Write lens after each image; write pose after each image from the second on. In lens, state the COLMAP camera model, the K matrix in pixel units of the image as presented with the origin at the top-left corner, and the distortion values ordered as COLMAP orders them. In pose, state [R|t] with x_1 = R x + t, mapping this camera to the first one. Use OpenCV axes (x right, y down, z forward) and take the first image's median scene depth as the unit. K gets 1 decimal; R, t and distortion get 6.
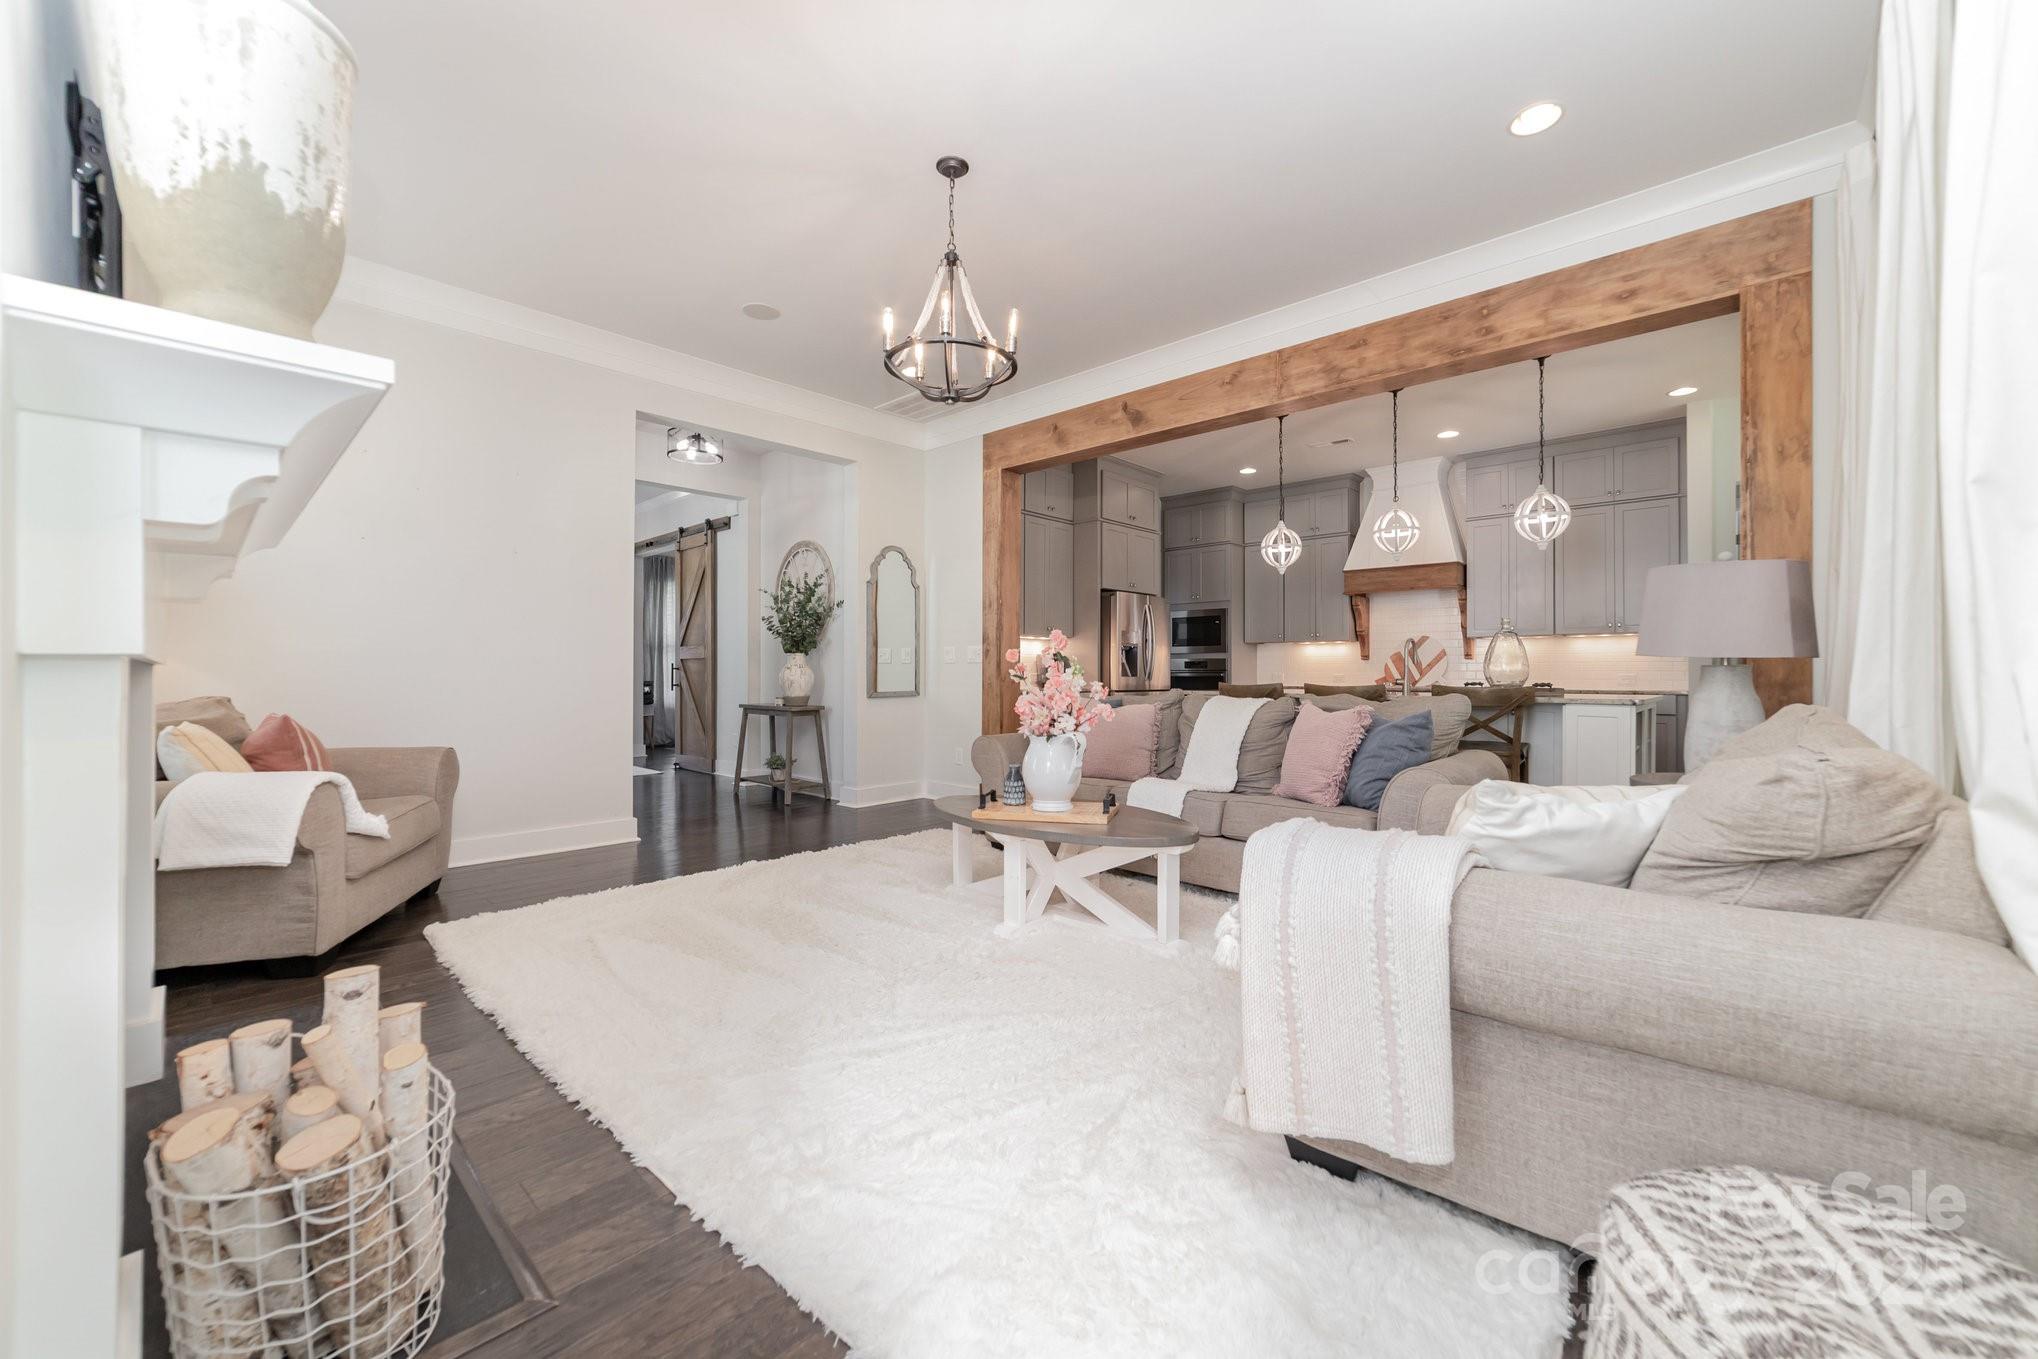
lens RADIAL K [[791.2, 0, 1008.5], [0, 791.2, 679.4], [0, 0, 1]] dist [-0.001438, -0.000199]
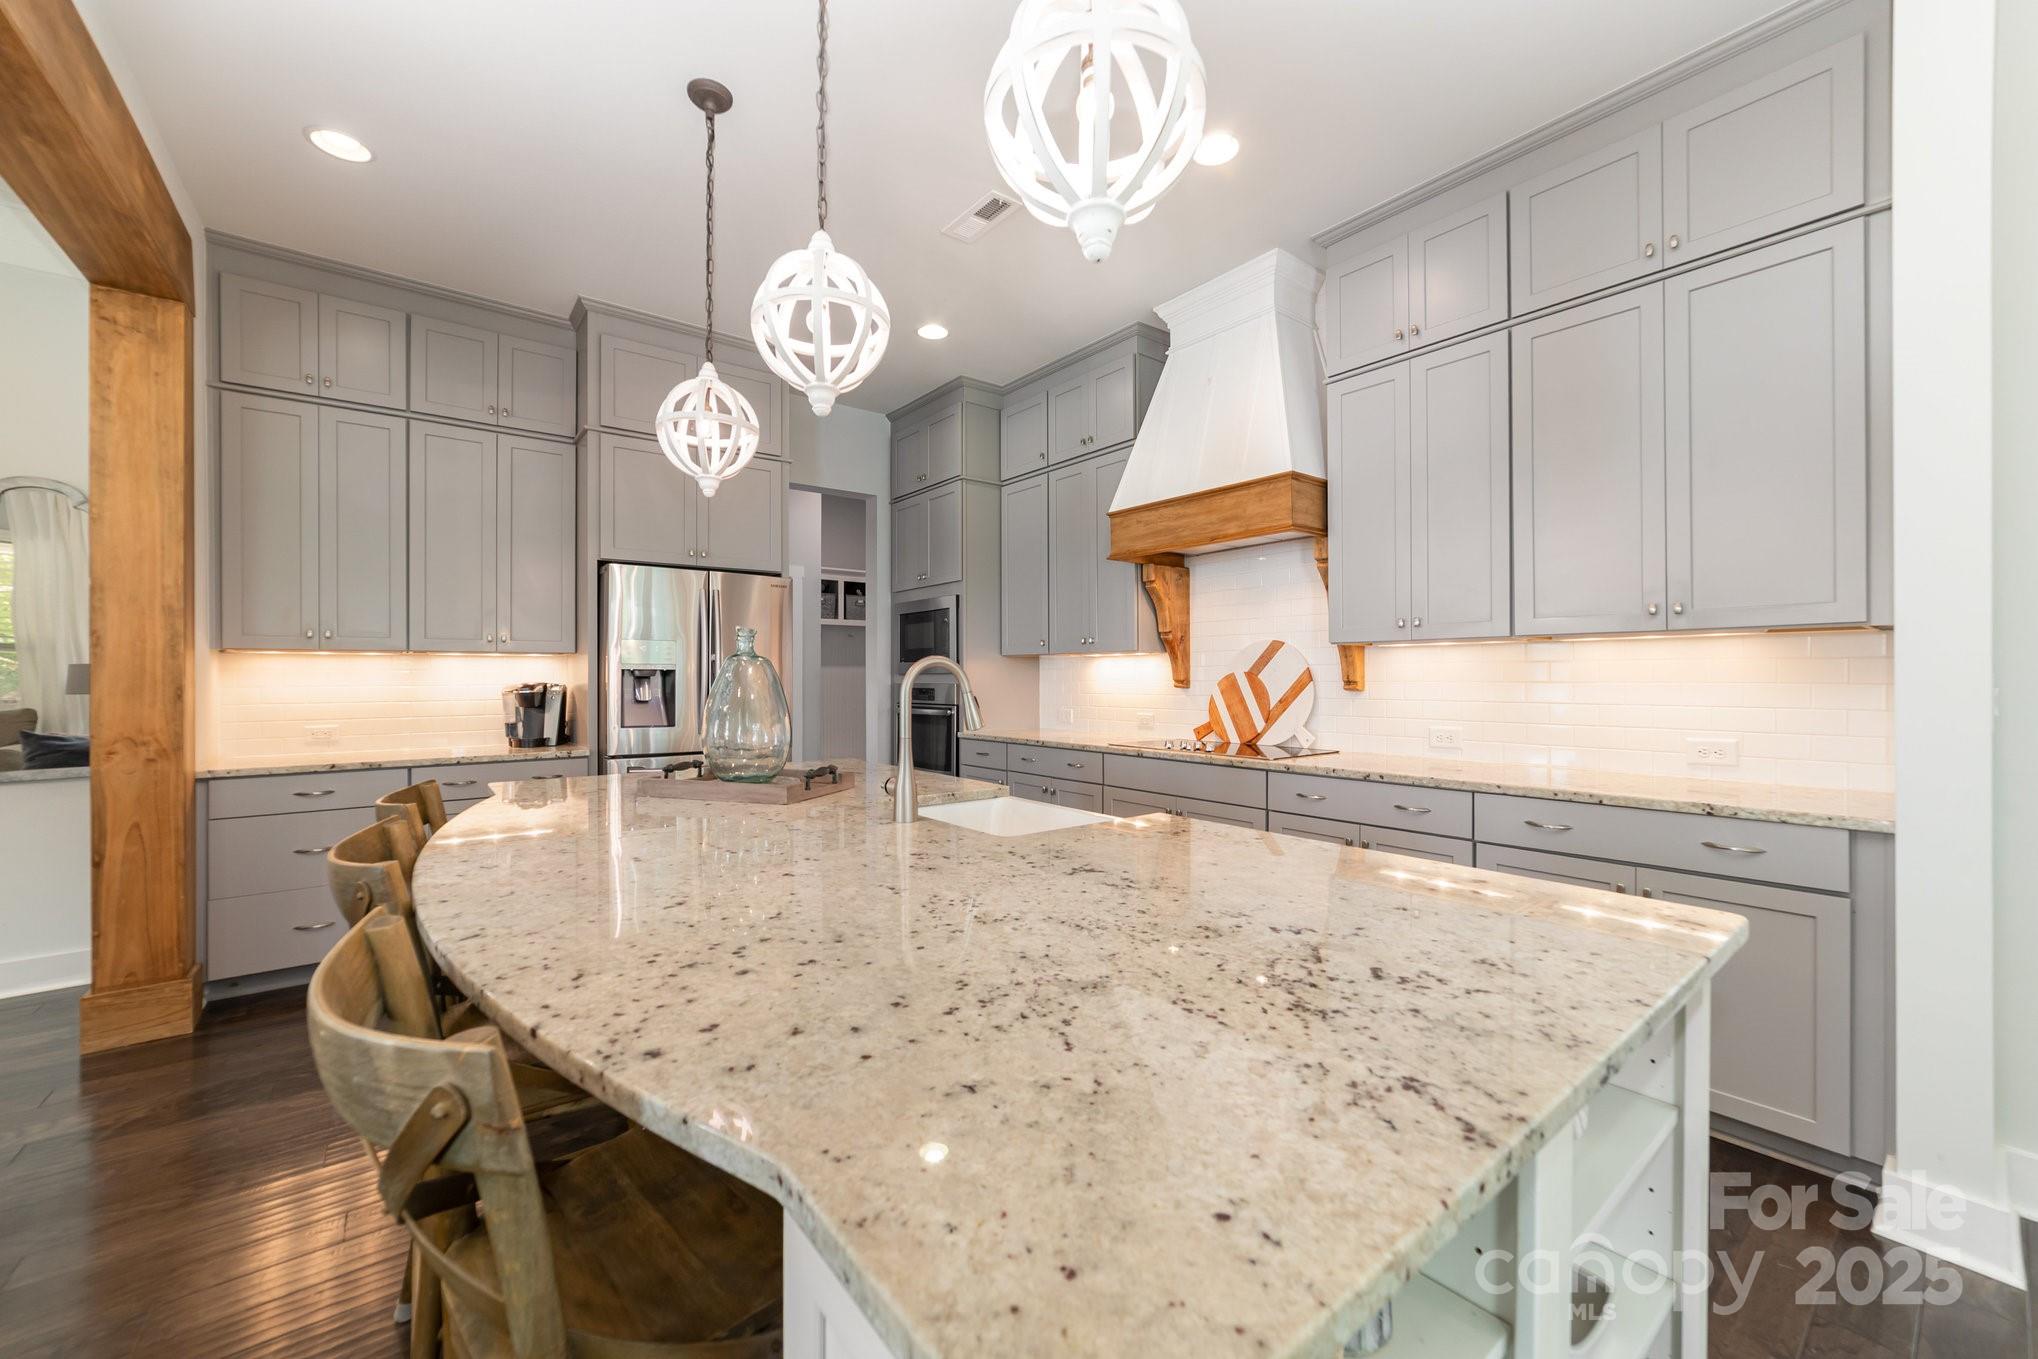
lens RADIAL K [[791.2, 0, 1008.5], [0, 791.2, 679.4], [0, 0, 1]] dist [-0.001438, -0.000199]
pose [[0.987082, -0.002837, -0.160190, 0.447904], [0.002010, 0.999984, -0.005324, -0.029619], [0.160202, 0.004934, 0.987072, 0.504189]]
